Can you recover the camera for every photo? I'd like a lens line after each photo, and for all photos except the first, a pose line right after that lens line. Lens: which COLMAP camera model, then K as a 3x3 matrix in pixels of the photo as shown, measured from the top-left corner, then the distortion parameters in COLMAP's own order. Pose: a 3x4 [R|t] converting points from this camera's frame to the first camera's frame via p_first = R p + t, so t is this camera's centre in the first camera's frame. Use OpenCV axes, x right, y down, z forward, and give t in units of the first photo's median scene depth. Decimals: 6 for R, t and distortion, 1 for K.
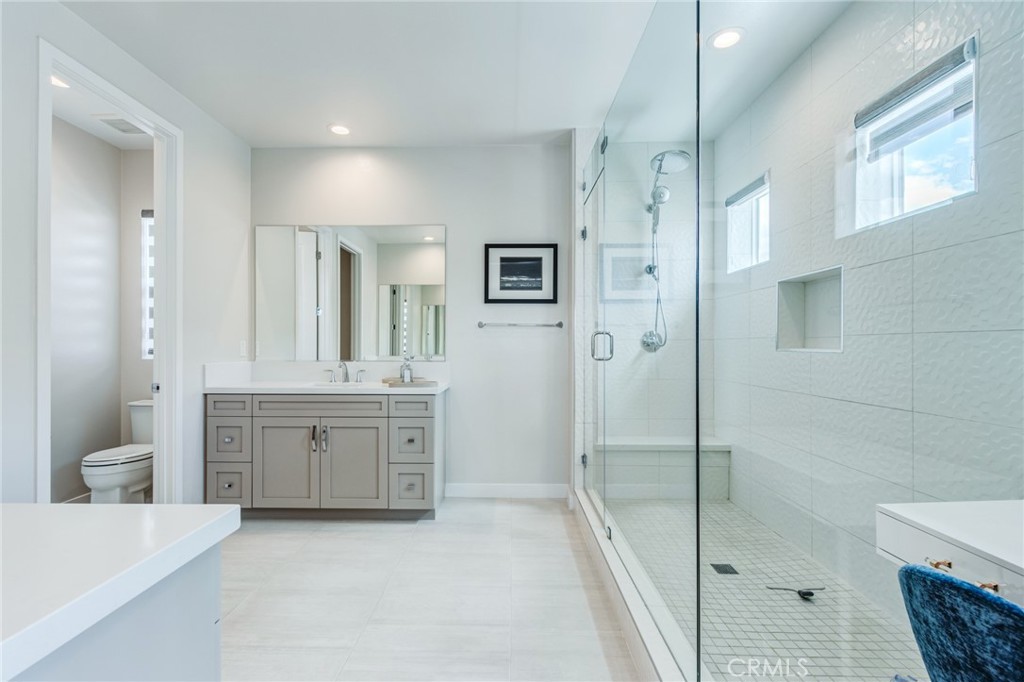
lens RADIAL K [[463.6, 0, 499.7], [0, 463.6, 346.7], [0, 0, 1]] dist [0.001147, 0.000038]
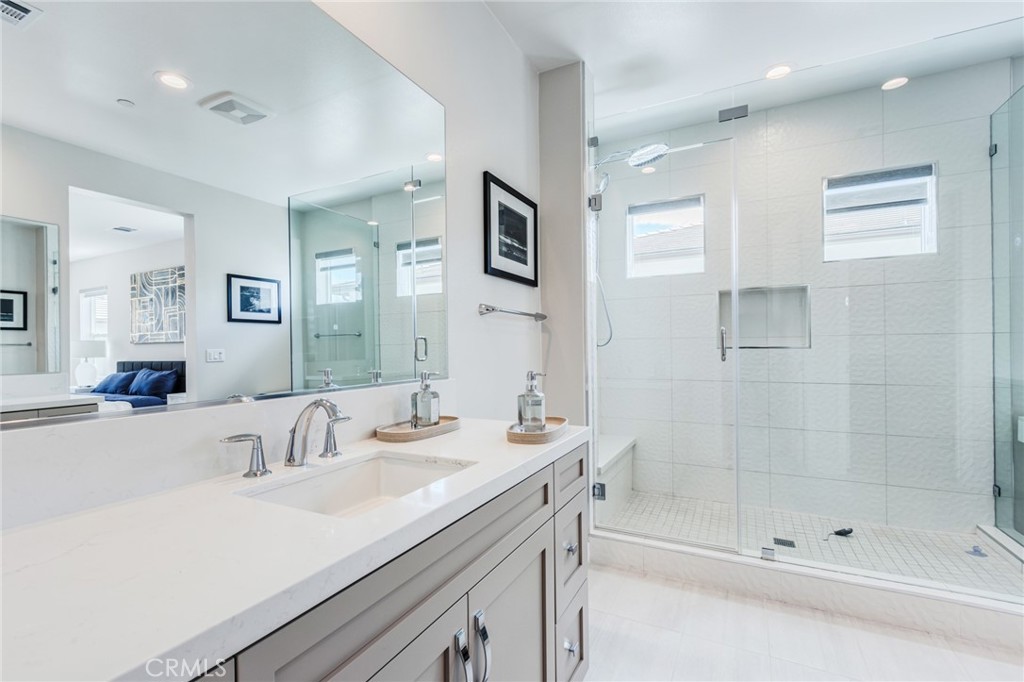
lens RADIAL K [[463.6, 0, 499.7], [0, 463.6, 346.7], [0, 0, 1]] dist [0.001147, 0.000038]
pose [[0.451436, -0.004719, 0.892291, -0.706245], [0.012064, 0.999927, -0.000815, -0.001658], [-0.892222, 0.011132, 0.451460, 0.943218]]
